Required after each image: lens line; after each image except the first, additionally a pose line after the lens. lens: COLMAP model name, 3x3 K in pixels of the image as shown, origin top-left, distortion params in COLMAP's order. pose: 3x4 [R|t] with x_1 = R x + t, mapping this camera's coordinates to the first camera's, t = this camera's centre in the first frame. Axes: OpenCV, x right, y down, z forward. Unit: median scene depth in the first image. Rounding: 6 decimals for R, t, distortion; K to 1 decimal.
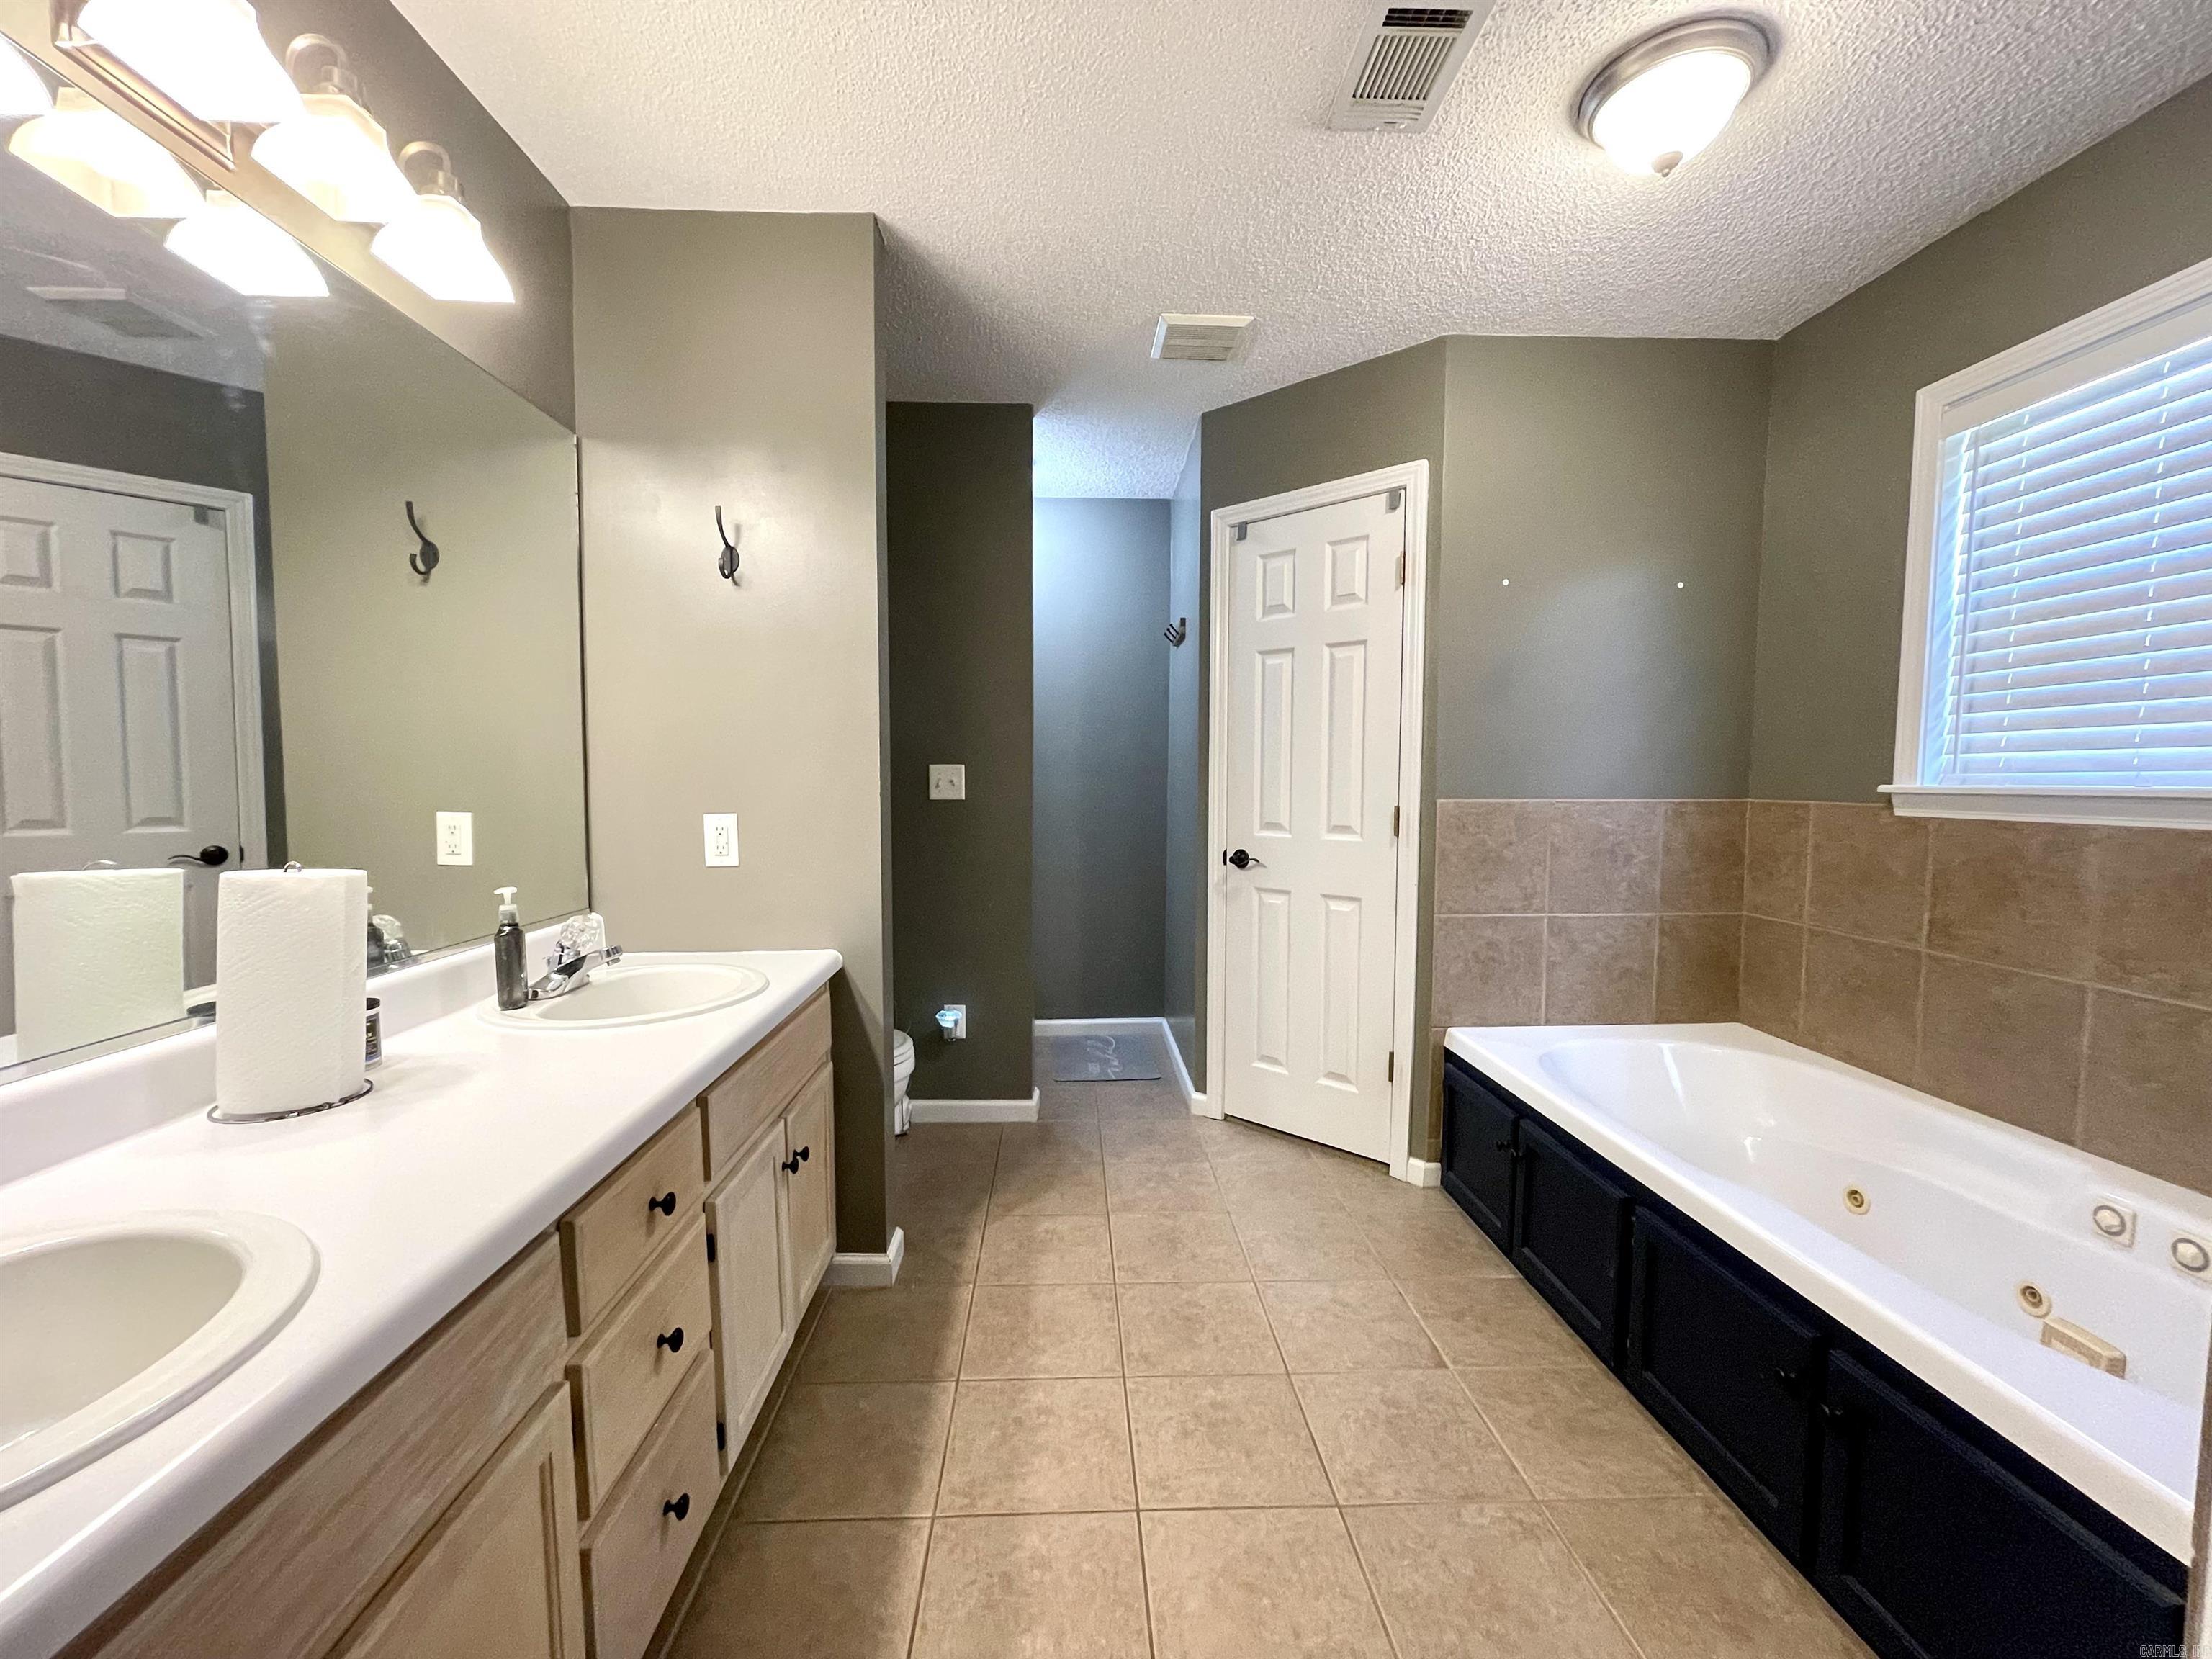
lens RADIAL K [[894.0, 0, 1098.8], [0, 894.0, 830.8], [0, 0, 1]] dist [0.000434, -0.000408]
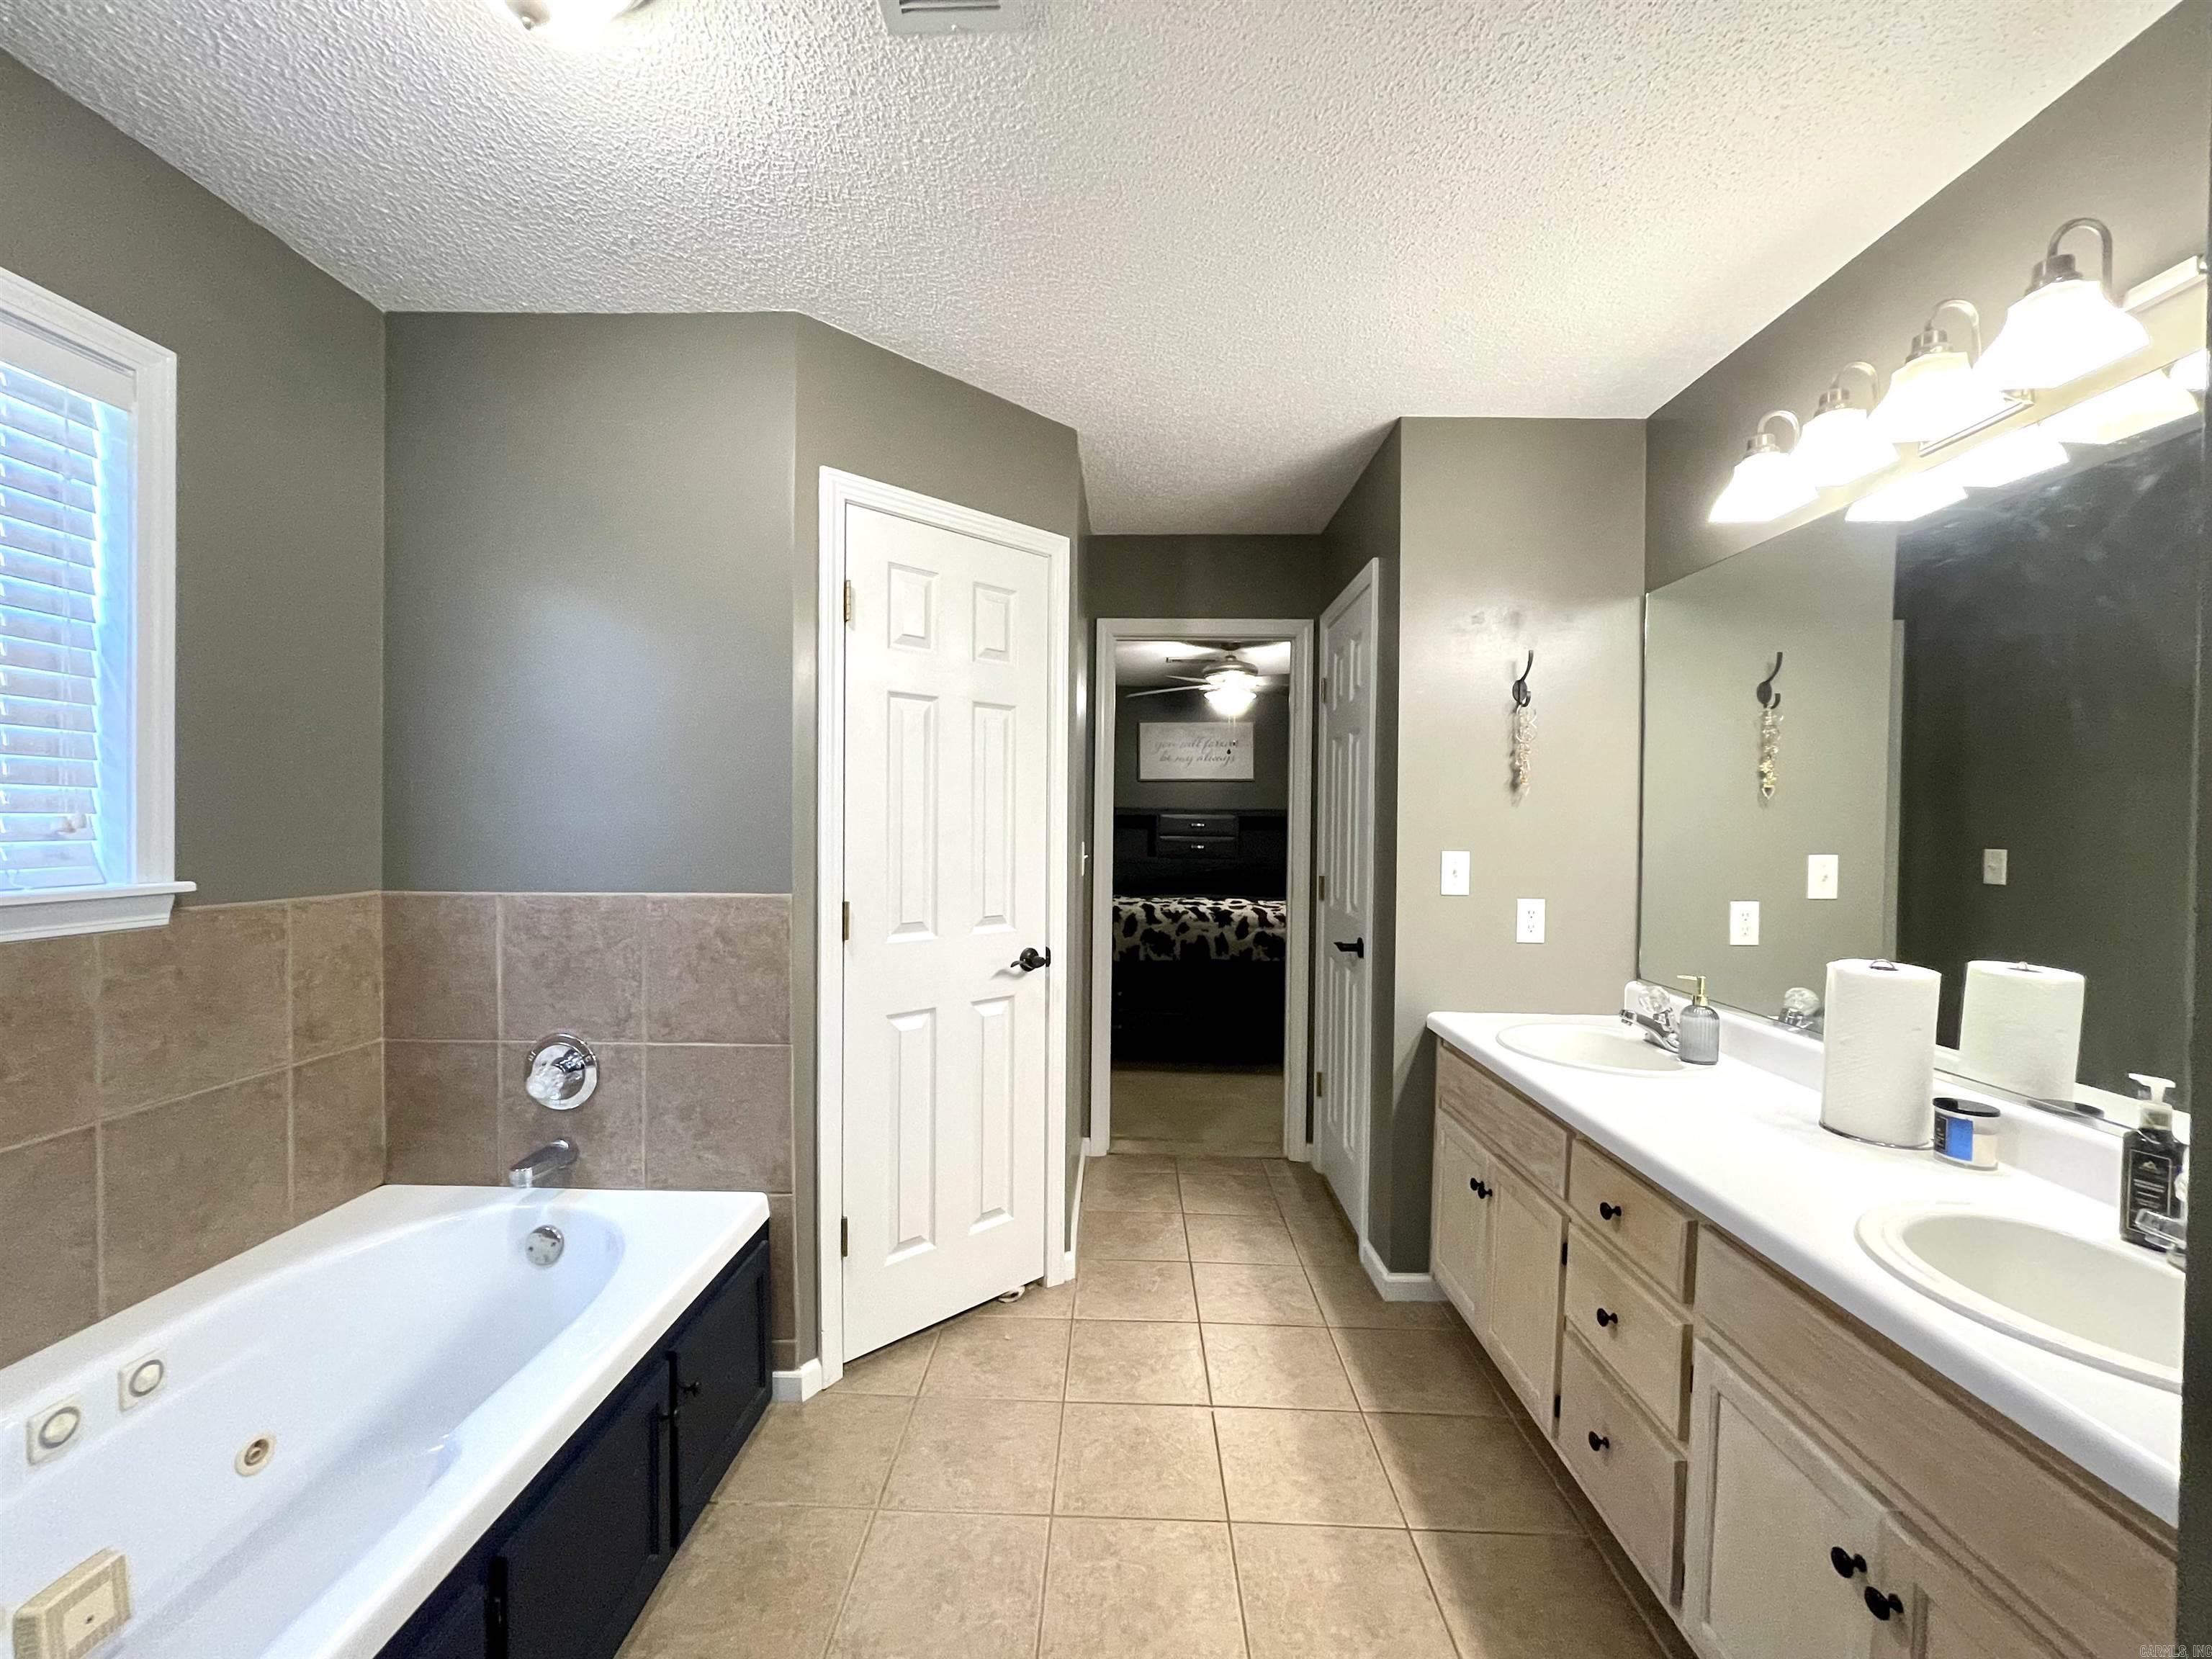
lens RADIAL K [[894.0, 0, 1090.9], [0, 894.0, 836.4], [0, 0, 1]] dist [0.000434, -0.000408]
pose [[-0.997333, -0.015885, 0.071239, 0.113756], [-0.010637, 0.997242, 0.073449, -0.131753], [-0.072209, 0.072495, -0.994751, 1.319308]]
